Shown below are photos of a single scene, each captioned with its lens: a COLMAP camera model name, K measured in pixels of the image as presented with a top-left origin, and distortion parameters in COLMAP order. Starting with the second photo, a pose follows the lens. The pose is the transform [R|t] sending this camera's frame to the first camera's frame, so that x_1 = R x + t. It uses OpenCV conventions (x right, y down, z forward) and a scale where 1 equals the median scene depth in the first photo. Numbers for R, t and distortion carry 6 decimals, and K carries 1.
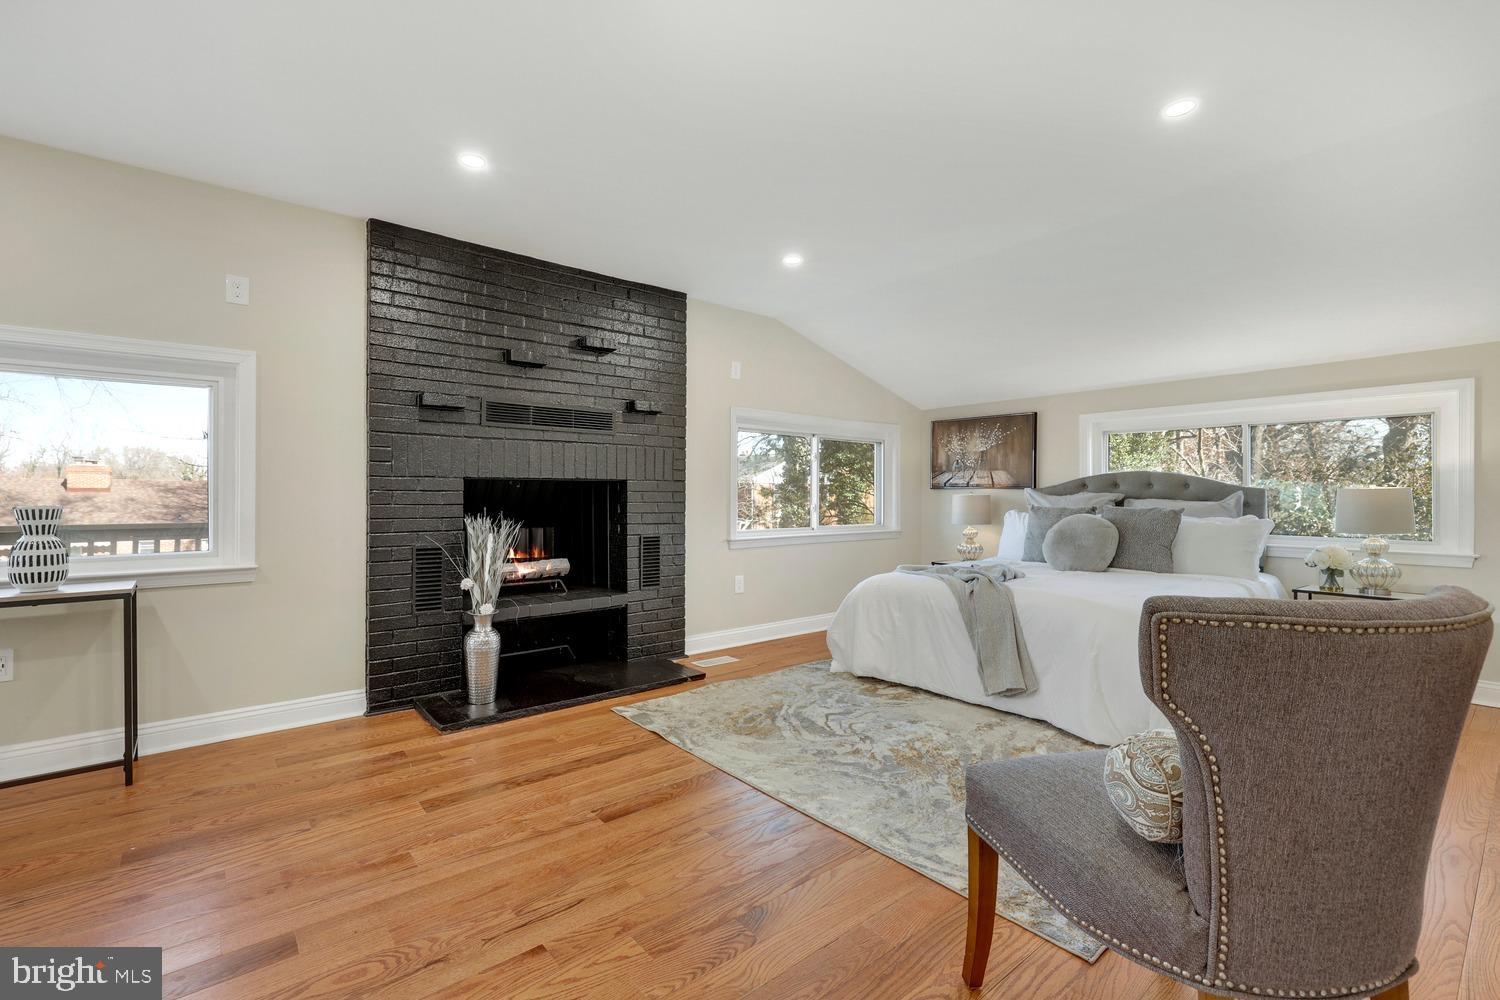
lens RADIAL K [[629.9, 0, 706.9], [0, 629.9, 496.5], [0, 0, 1]] dist [-0.002793, -0.000828]
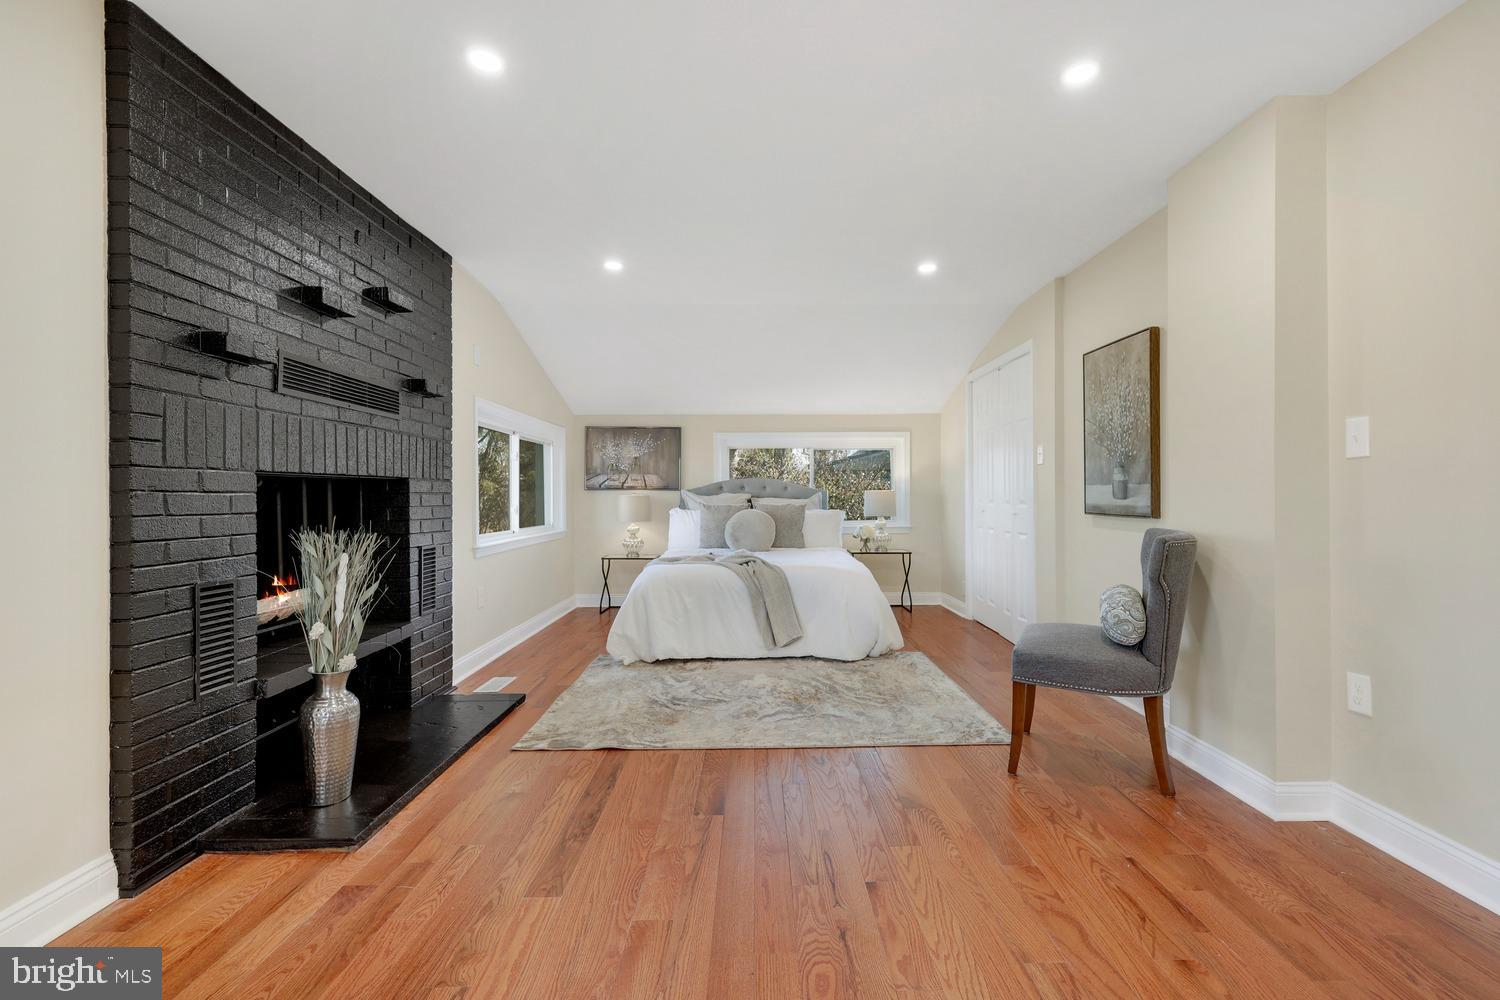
lens RADIAL K [[652.4, 0, 746.2], [0, 652.4, 500.4], [0, 0, 1]] dist [-0.002477, 0.000660]
pose [[0.608614, -0.009732, 0.793407, -0.645649], [0.006259, 0.999953, 0.007465, -0.002071], [-0.793442, 0.000423, 0.608646, 0.211454]]
